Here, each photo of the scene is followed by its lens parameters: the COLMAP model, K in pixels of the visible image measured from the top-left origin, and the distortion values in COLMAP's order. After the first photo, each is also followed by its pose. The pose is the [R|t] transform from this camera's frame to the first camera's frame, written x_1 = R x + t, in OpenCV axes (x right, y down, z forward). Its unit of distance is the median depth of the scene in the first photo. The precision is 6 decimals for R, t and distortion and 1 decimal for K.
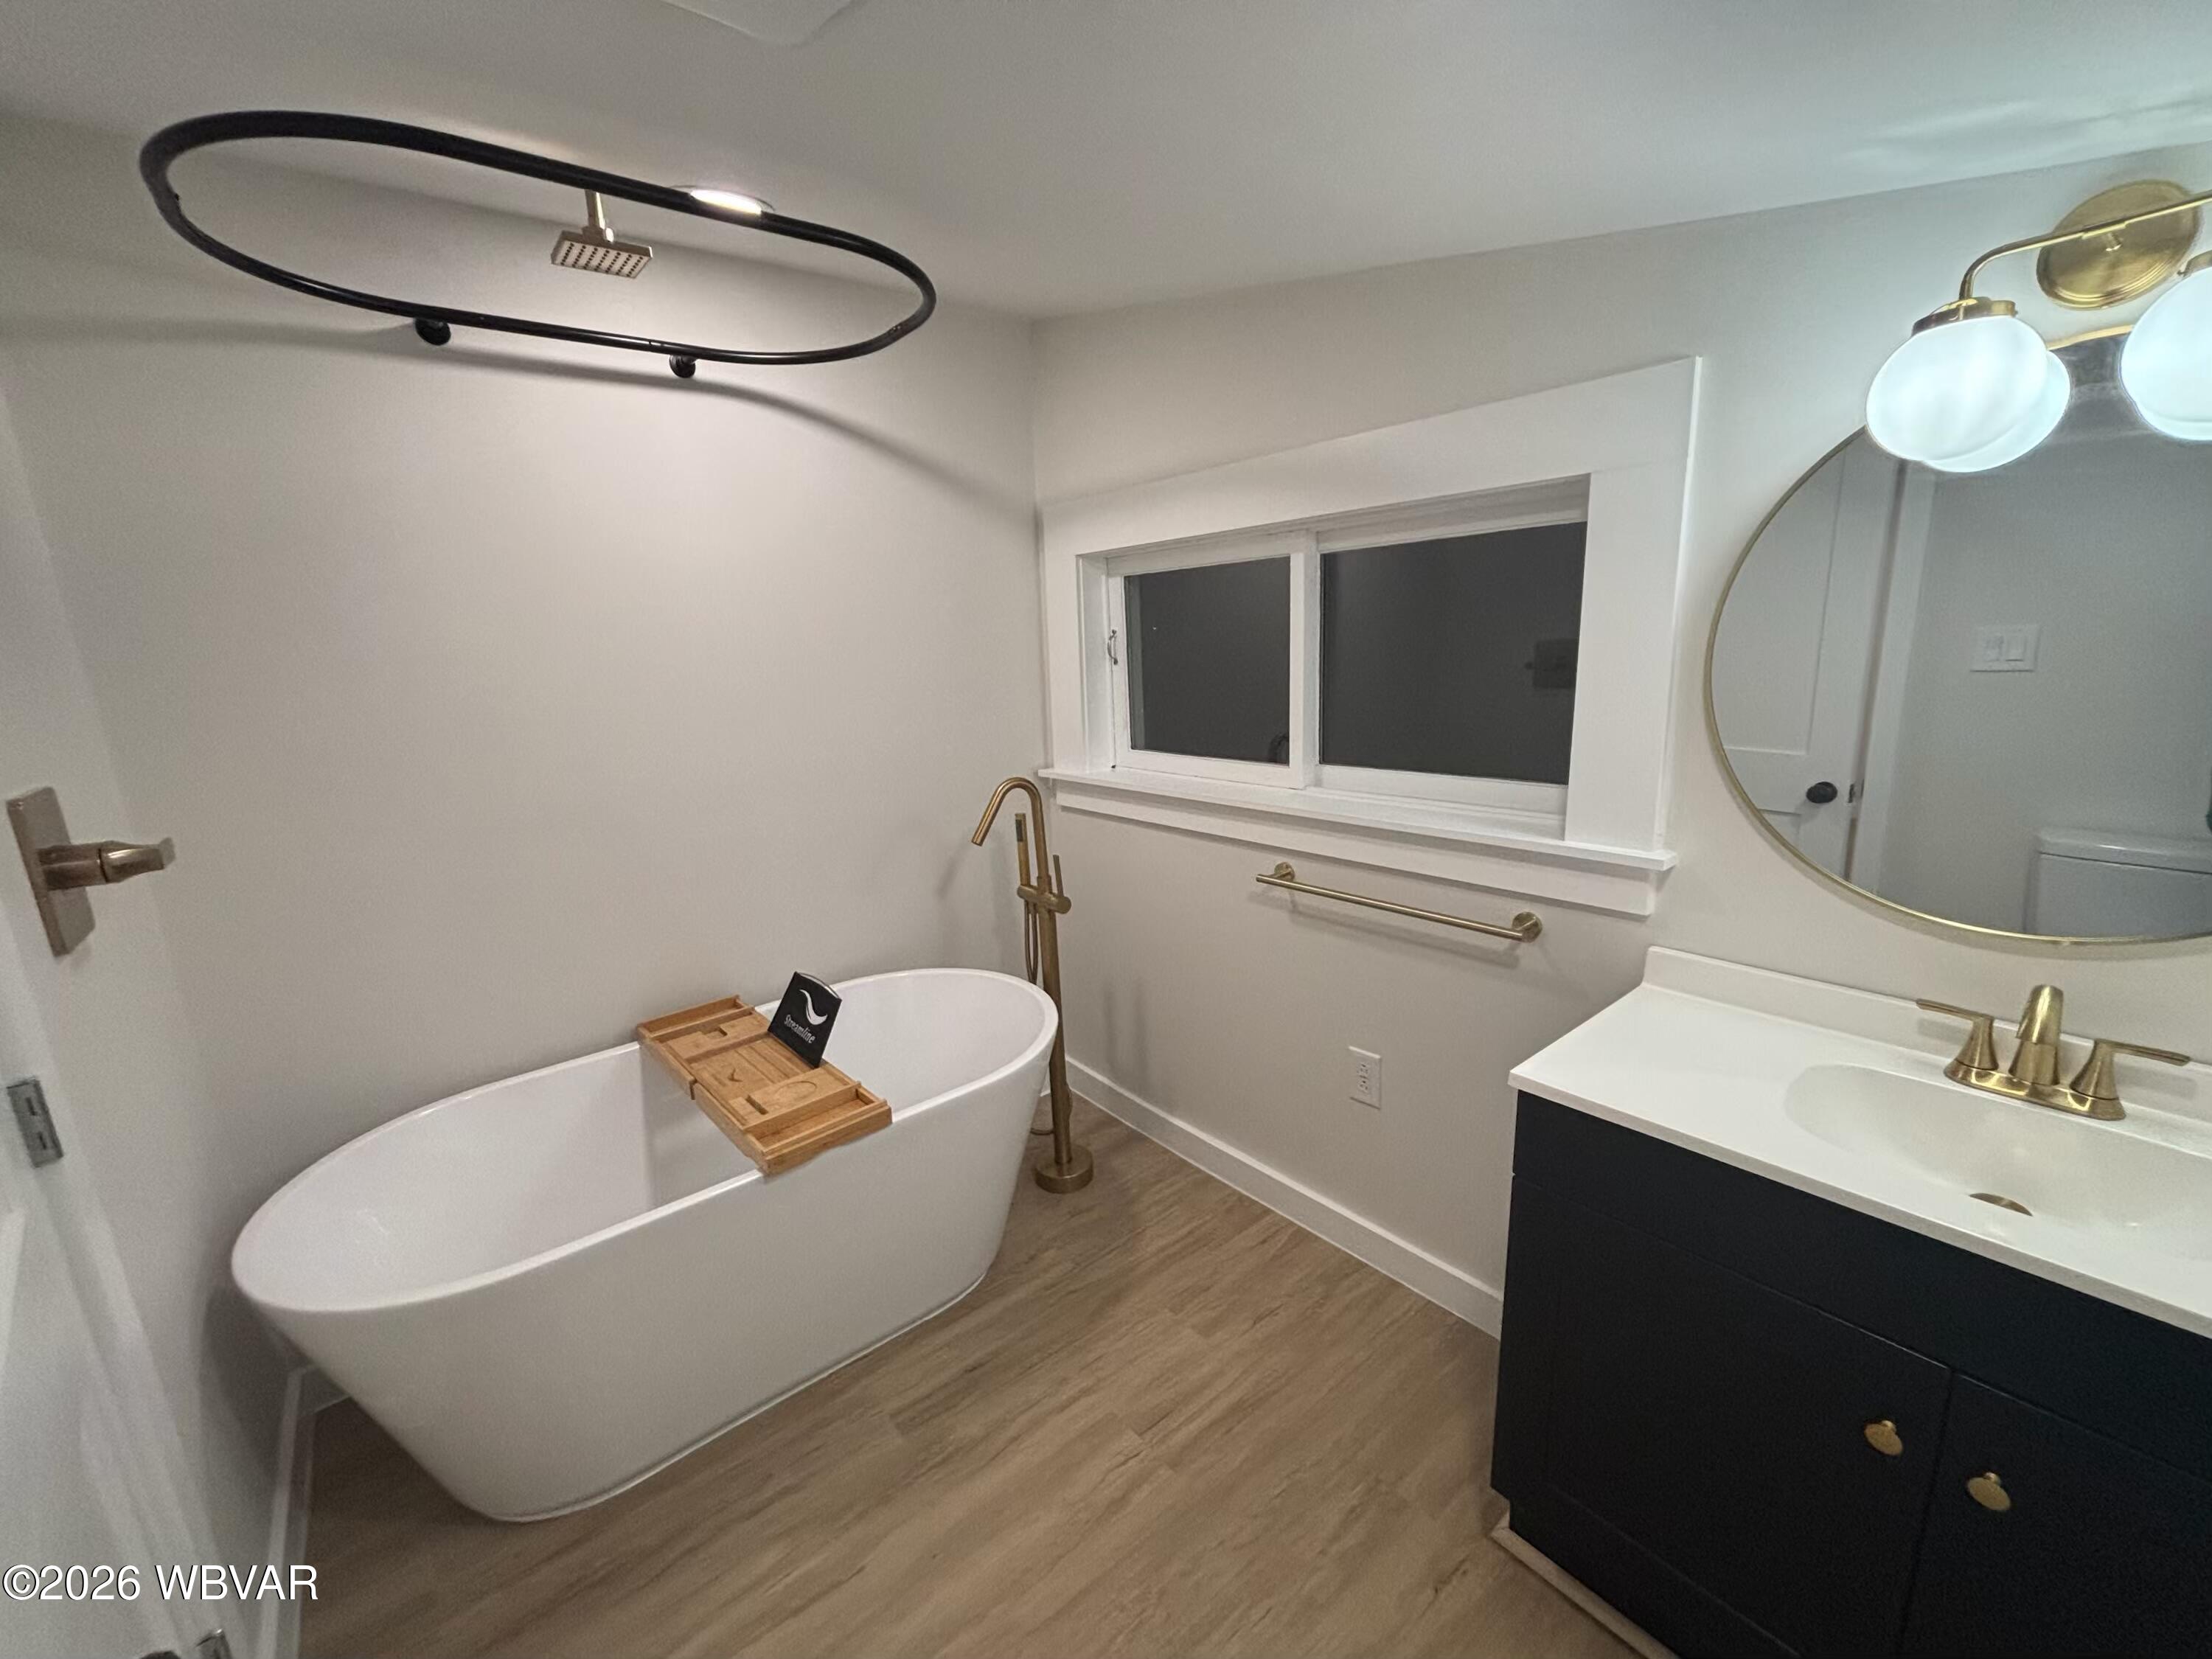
lens RADIAL K [[893.9, 0, 1101.4], [0, 893.9, 821.0], [0, 0, 1]] dist [0.002221, -0.001334]
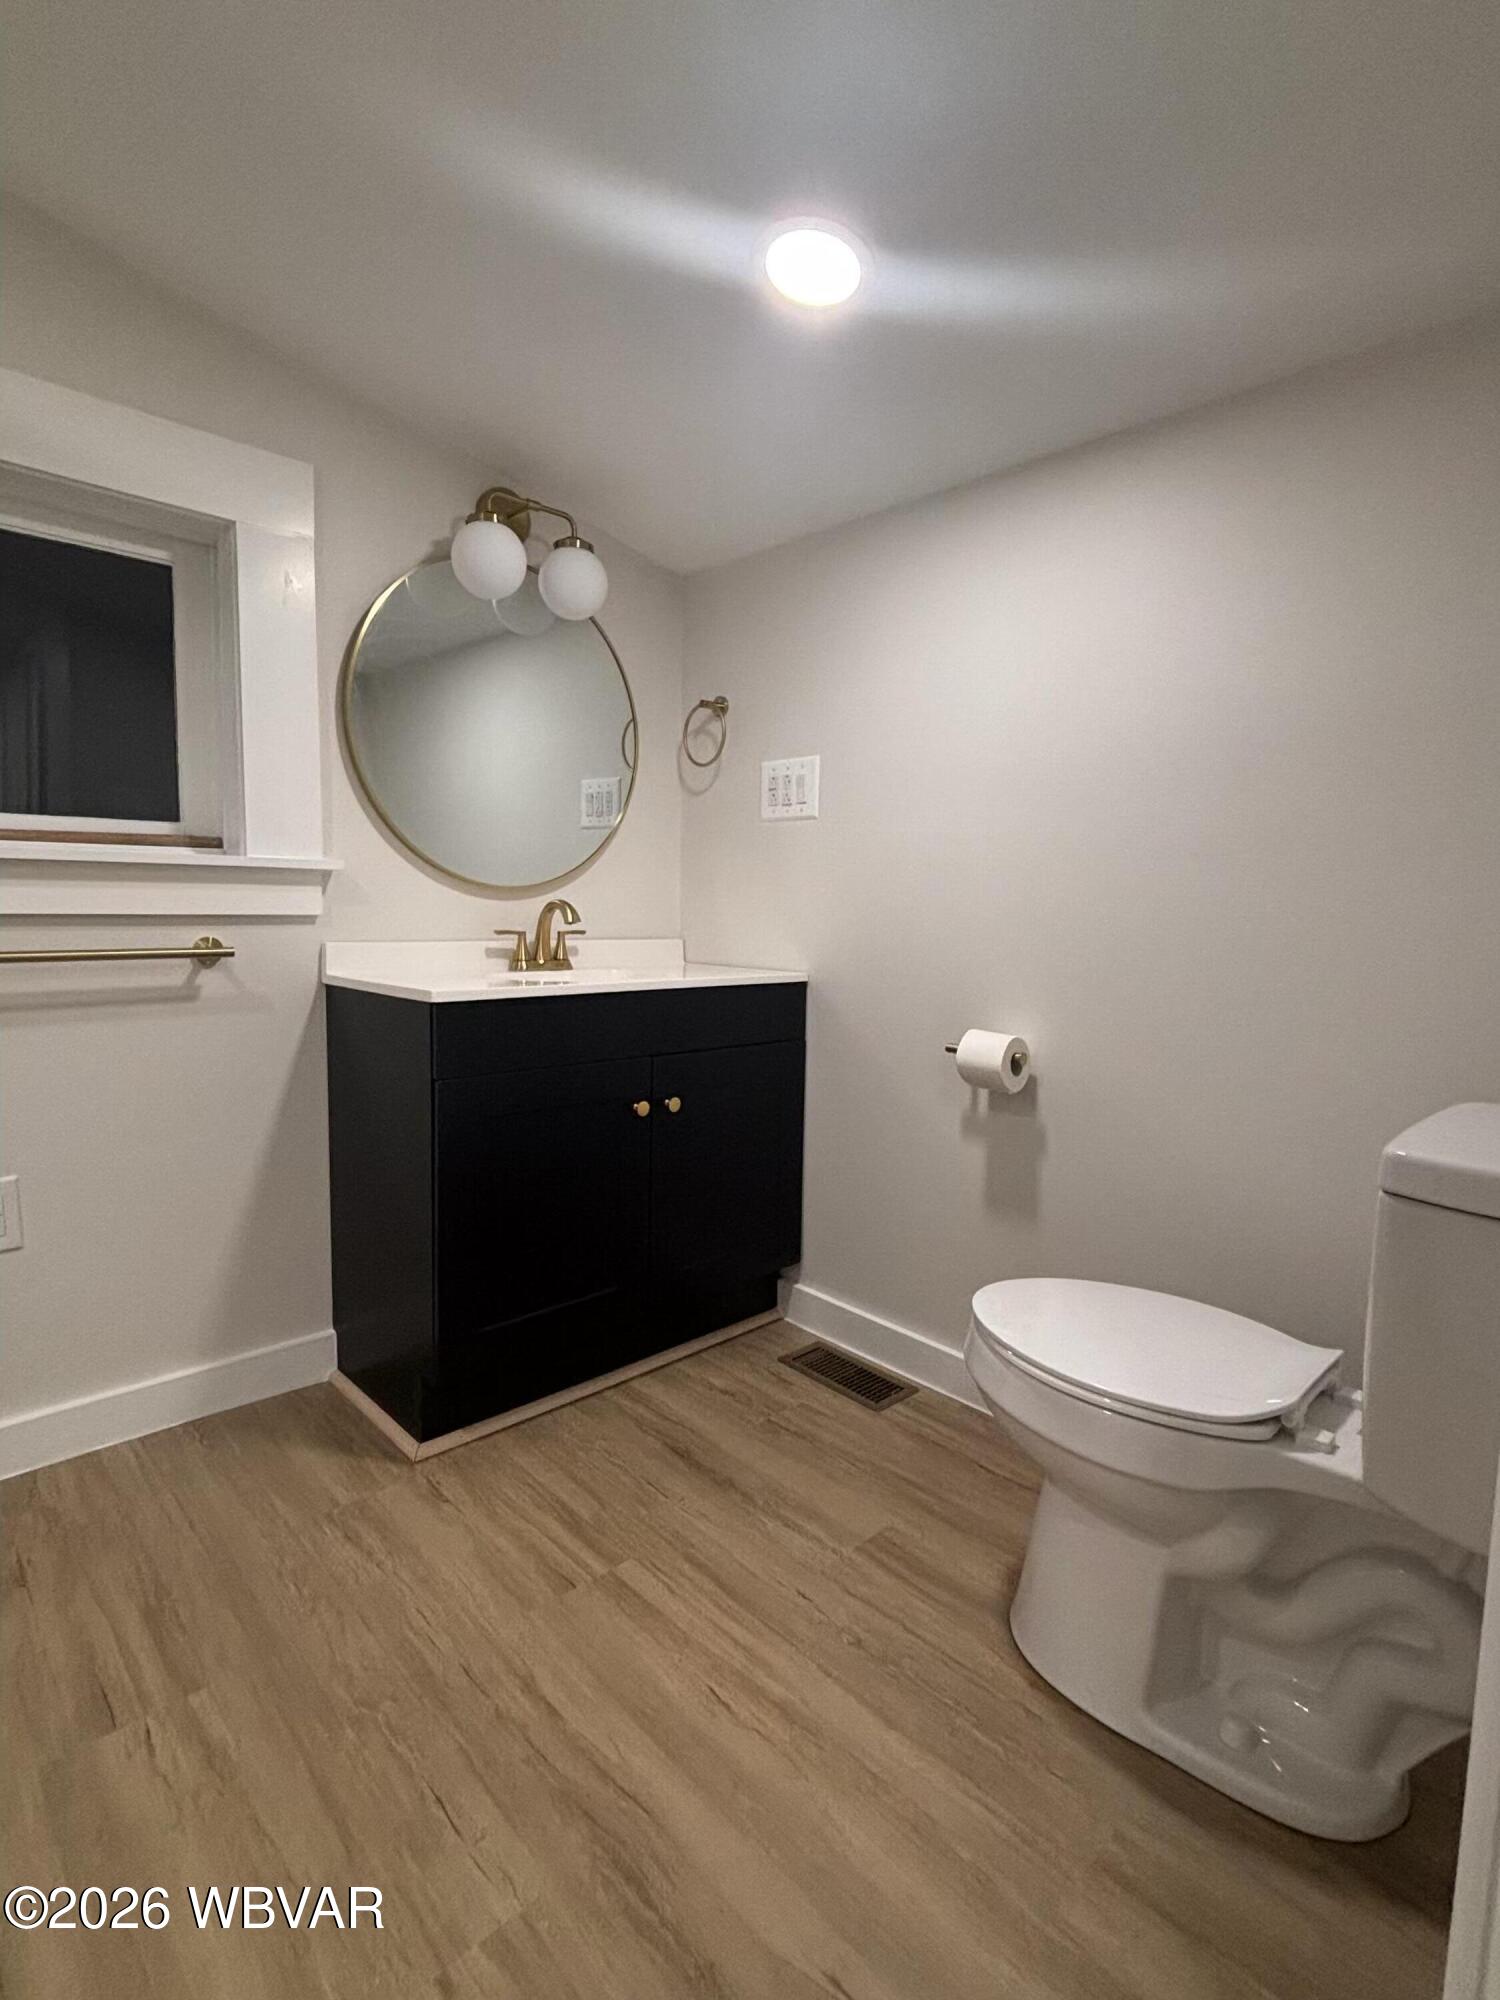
lens RADIAL K [[989.6, 0, 758.5], [0, 989.6, 992.9], [0, 0, 1]] dist [-0.016283, 0.002173]
pose [[-0.090616, -0.049808, 0.994640, -0.737837], [0.180556, 0.981375, 0.065594, 0.224137], [-0.979382, 0.185532, -0.079935, 0.553381]]
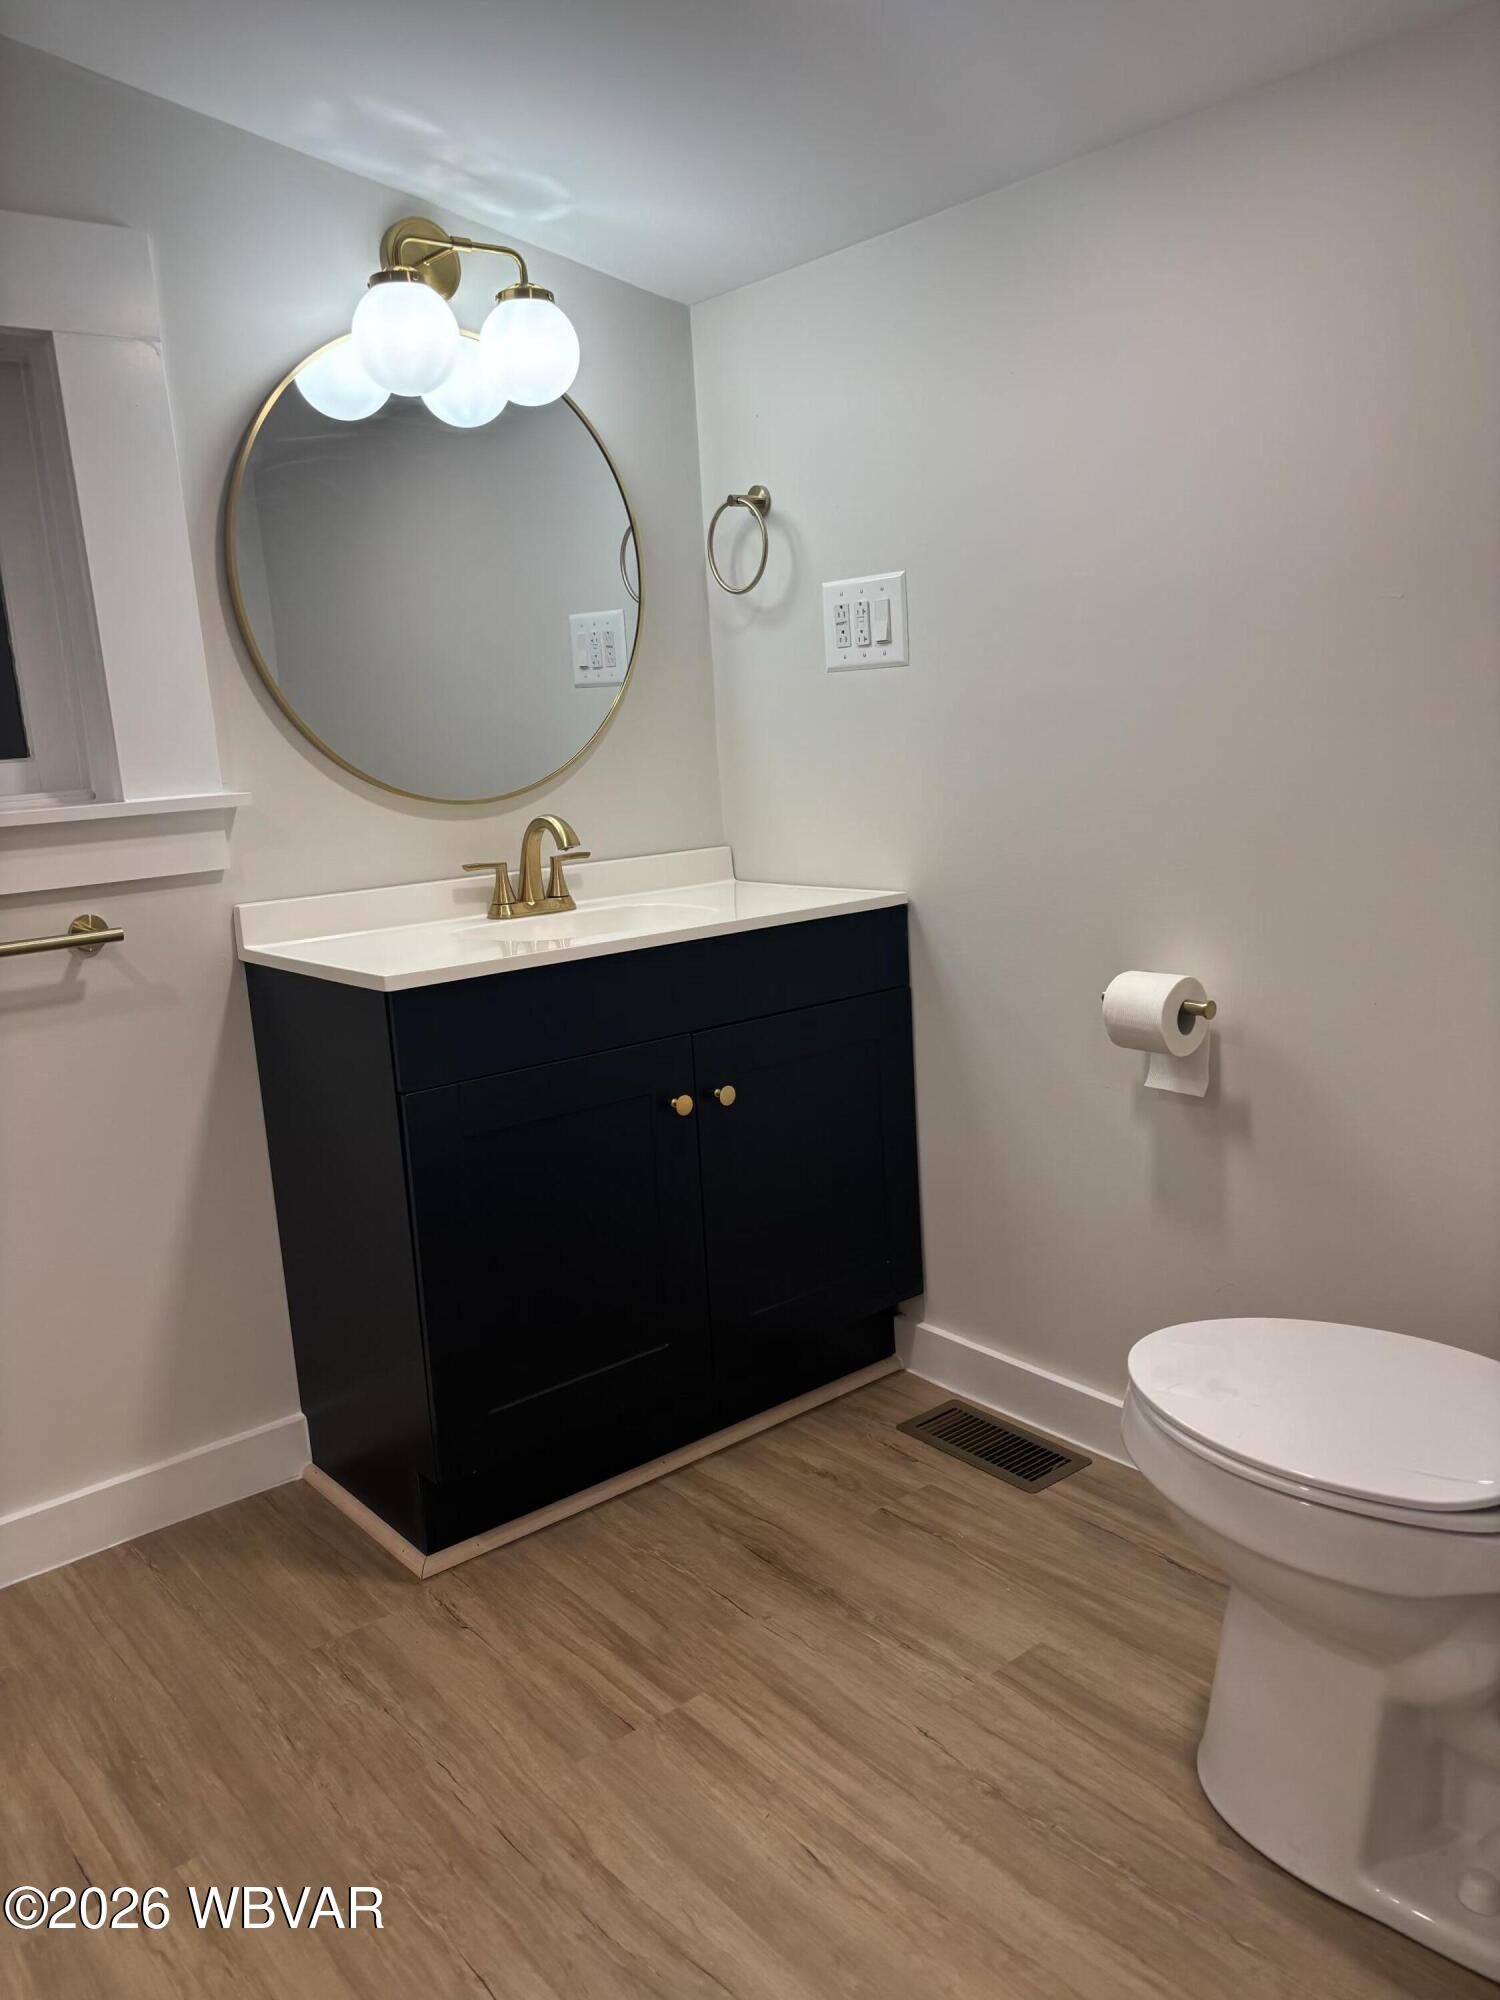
lens RADIAL K [[1513.3, 0, 752.2], [0, 1513.3, 1008.0], [0, 0, 1]] dist [0.012987, -0.017527]
pose [[-0.006422, -0.143161, 0.989679, -0.861306], [0.258173, 0.955908, 0.139951, 0.158794], [-0.966077, 0.256407, 0.030821, 0.495522]]
